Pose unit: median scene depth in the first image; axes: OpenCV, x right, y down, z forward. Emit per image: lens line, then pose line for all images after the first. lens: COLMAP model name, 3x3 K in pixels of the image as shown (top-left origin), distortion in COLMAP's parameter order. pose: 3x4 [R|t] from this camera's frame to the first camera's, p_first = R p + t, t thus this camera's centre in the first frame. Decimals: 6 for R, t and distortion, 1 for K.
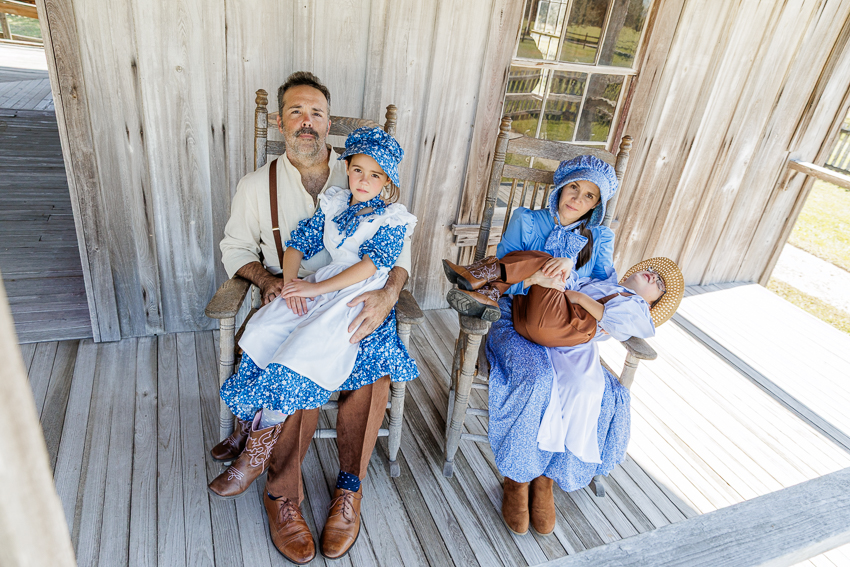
lens RADIAL K [[573.2, 0, 401.7], [0, 573.2, 292.0], [0, 0, 1]] dist [0.001279, -0.000509]
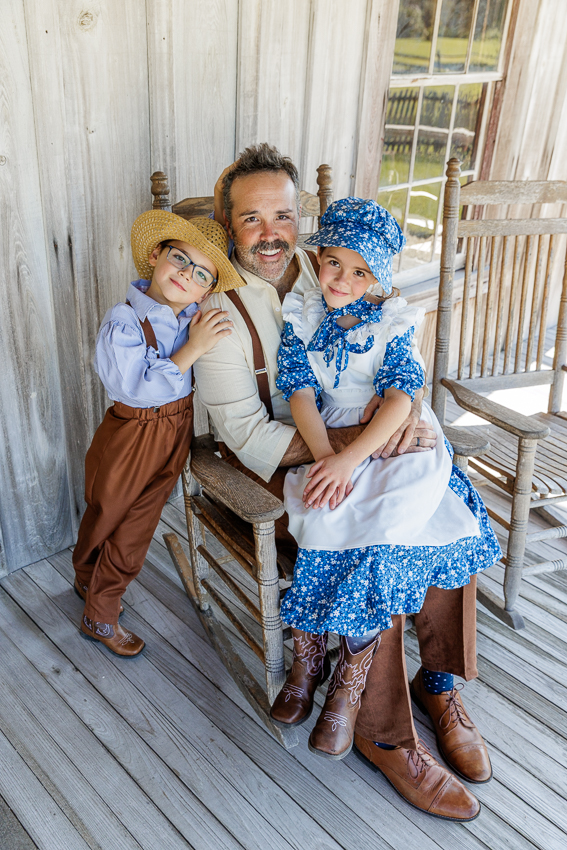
lens RADIAL K [[795.7, 0, 279.8], [0, 795.7, 435.9], [0, 0, 1]] dist [-0.009071, 0.018877]
pose [[0.916981, -0.254491, 0.307214, -0.412851], [0.237906, 0.967020, 0.090954, -0.096326], [-0.320229, -0.010315, 0.947284, 0.073472]]
